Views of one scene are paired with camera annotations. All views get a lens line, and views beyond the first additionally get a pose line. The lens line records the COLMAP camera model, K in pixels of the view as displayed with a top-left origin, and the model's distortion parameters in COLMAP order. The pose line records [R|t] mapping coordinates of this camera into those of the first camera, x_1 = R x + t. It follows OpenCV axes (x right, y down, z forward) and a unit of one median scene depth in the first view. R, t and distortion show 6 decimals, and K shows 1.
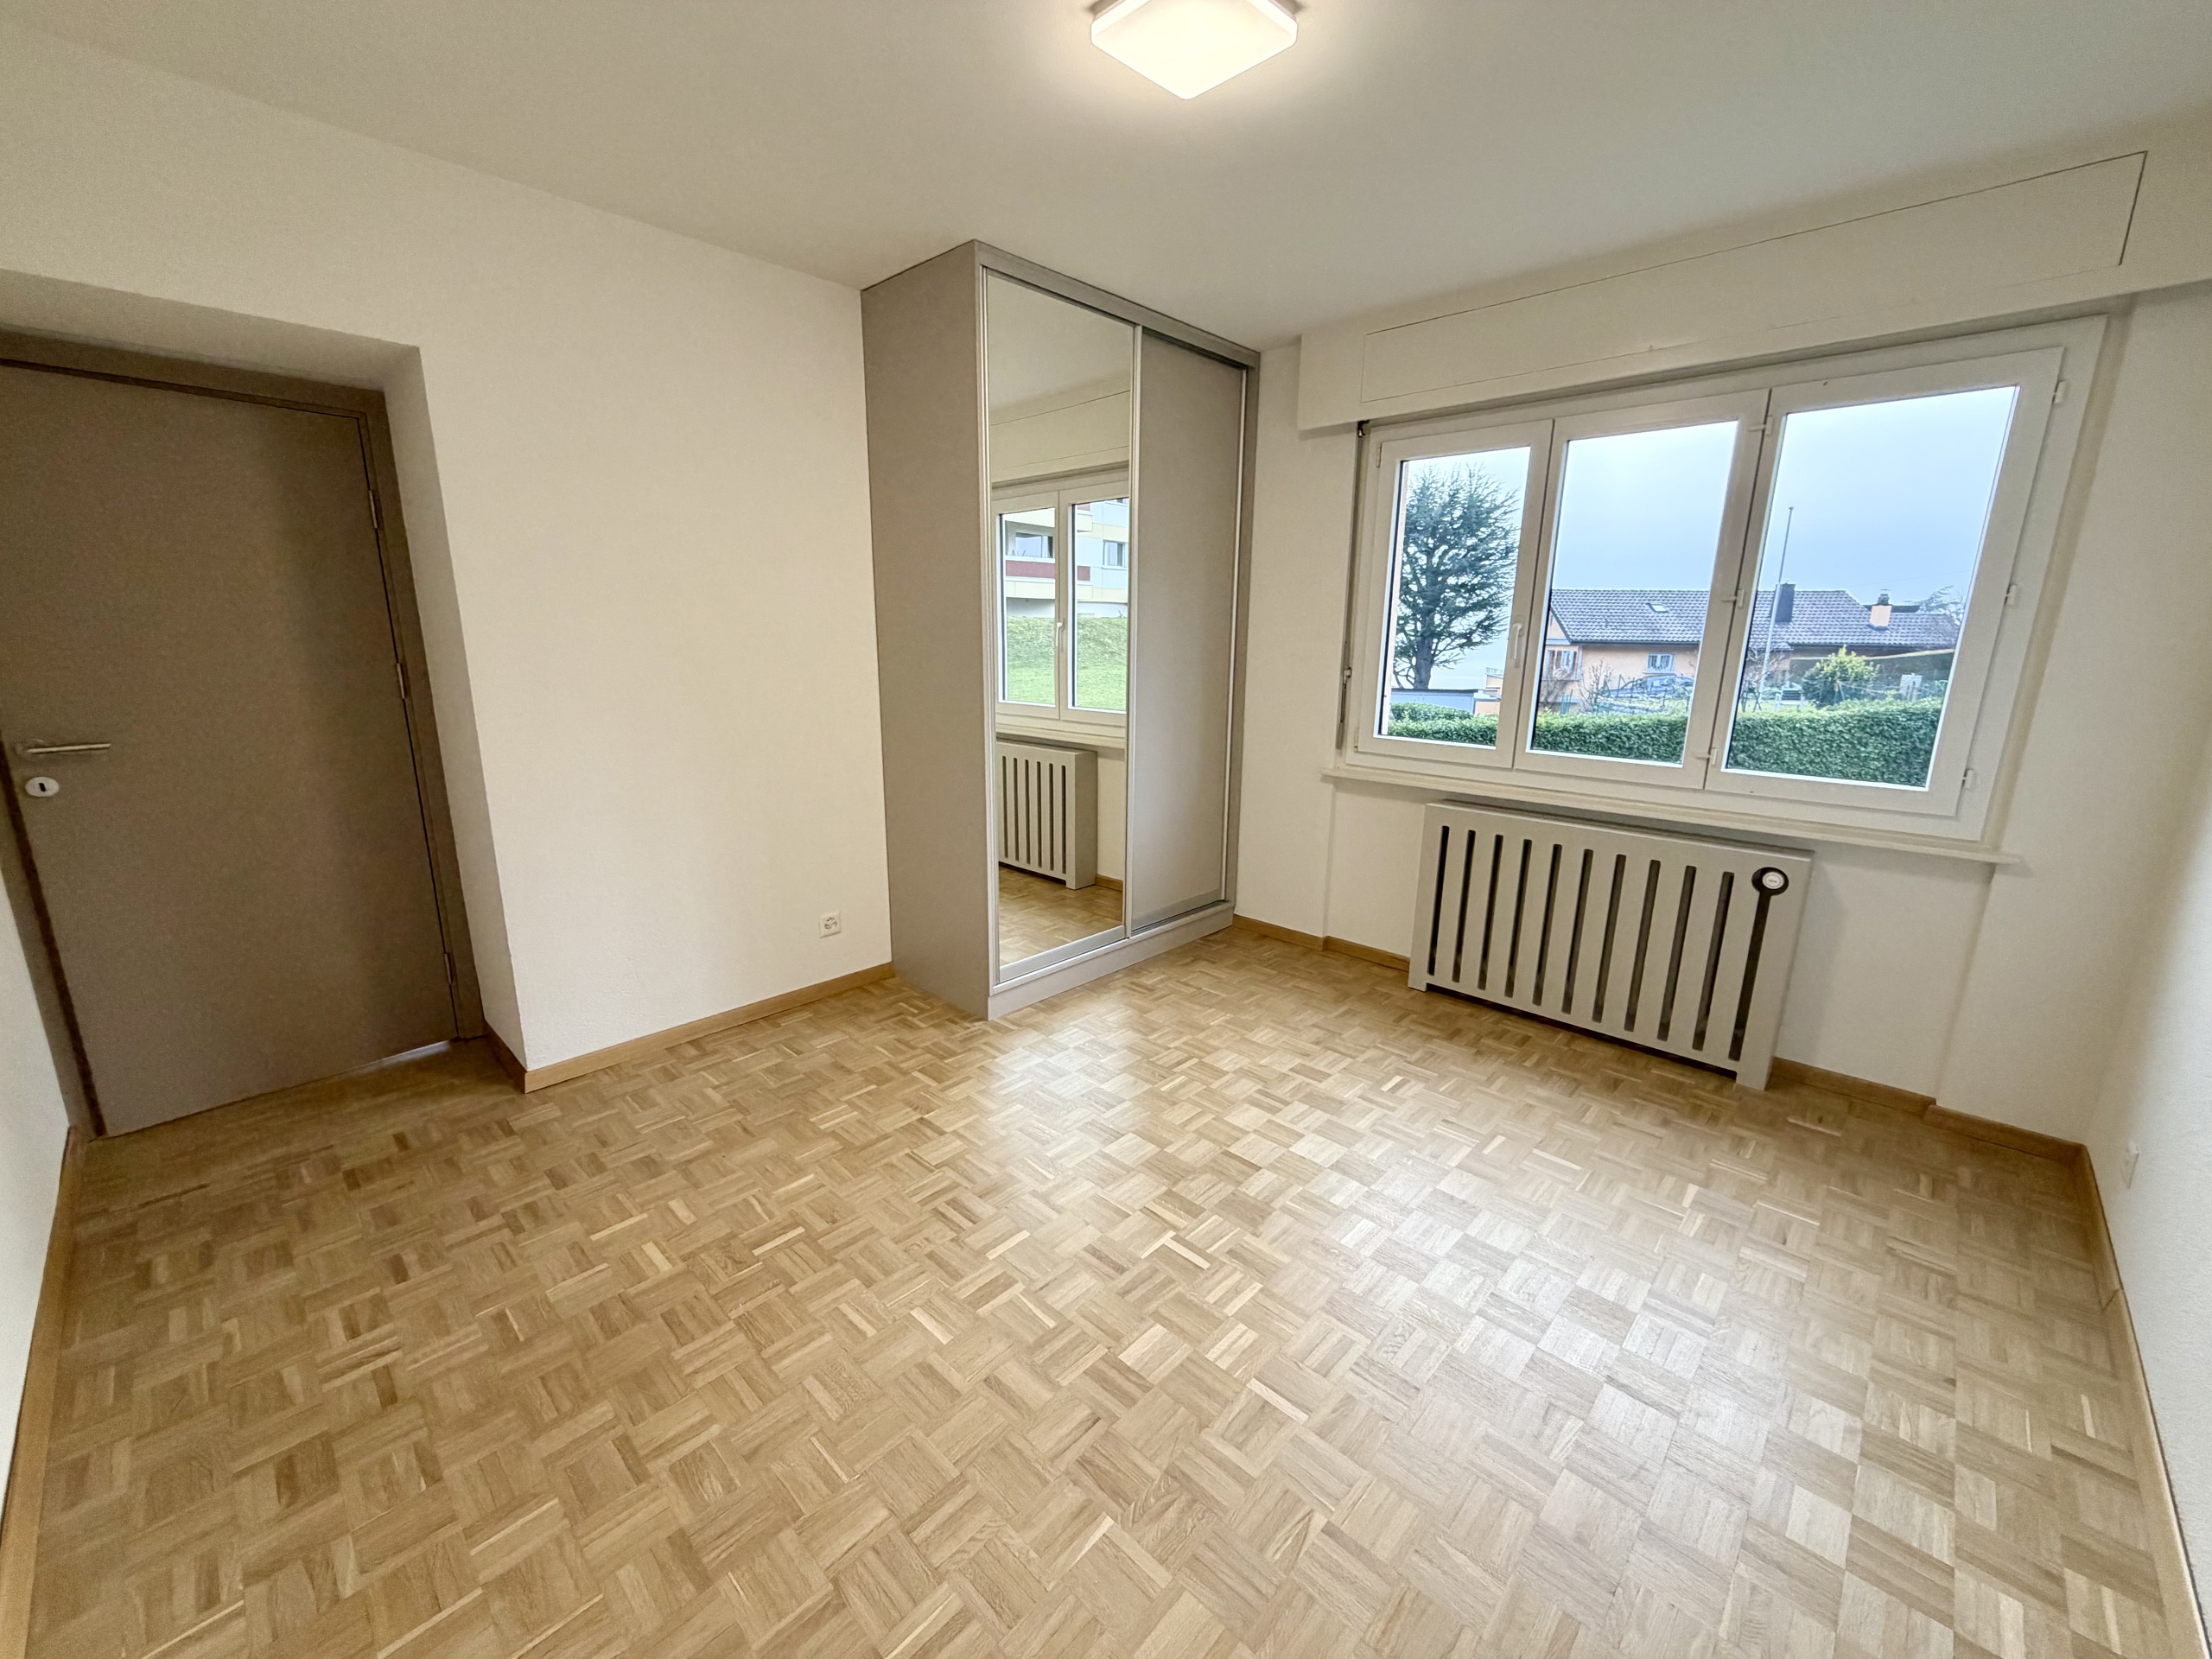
lens RADIAL K [[881.6, 0, 1097.6], [0, 881.6, 832.3], [0, 0, 1]] dist [-0.002276, -0.000274]
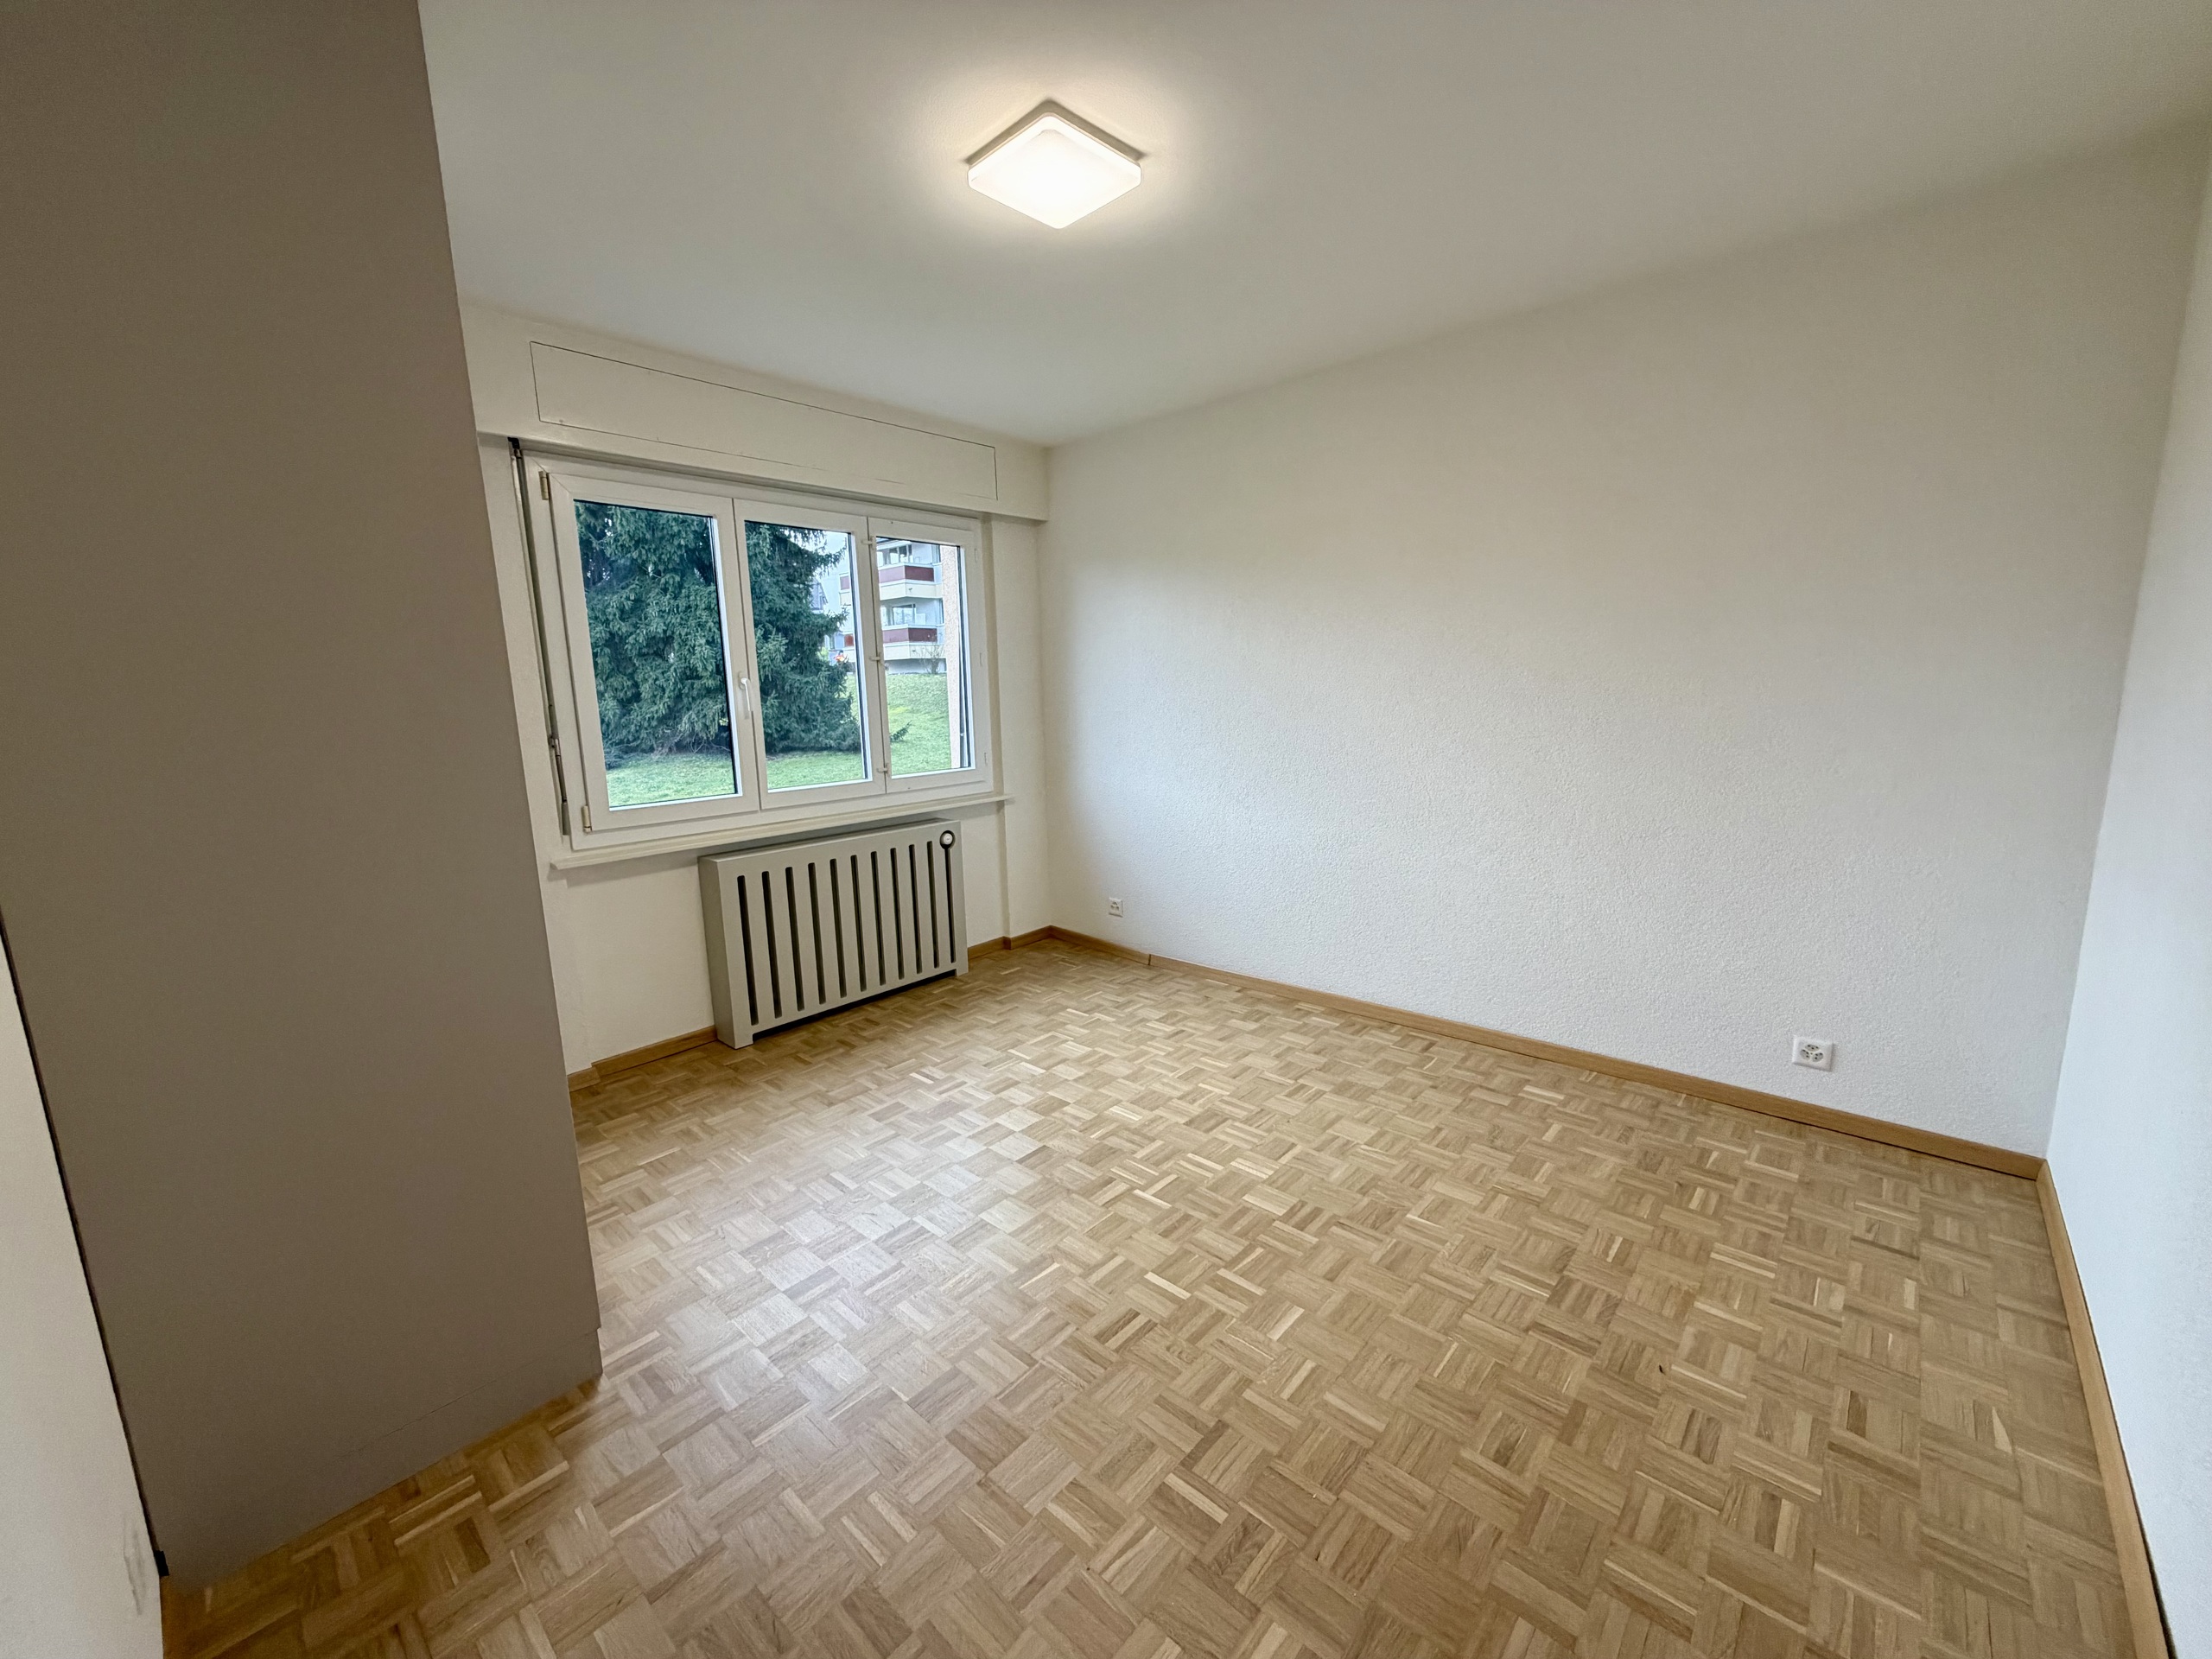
lens RADIAL K [[874.2, 0, 1106.0], [0, 874.2, 829.5], [0, 0, 1]] dist [0.000157, -0.000067]
pose [[-0.030213, -0.177581, 0.983642, -0.765873], [0.250727, 0.951282, 0.179440, -0.170774], [-0.967586, 0.252047, 0.015783, 0.719794]]
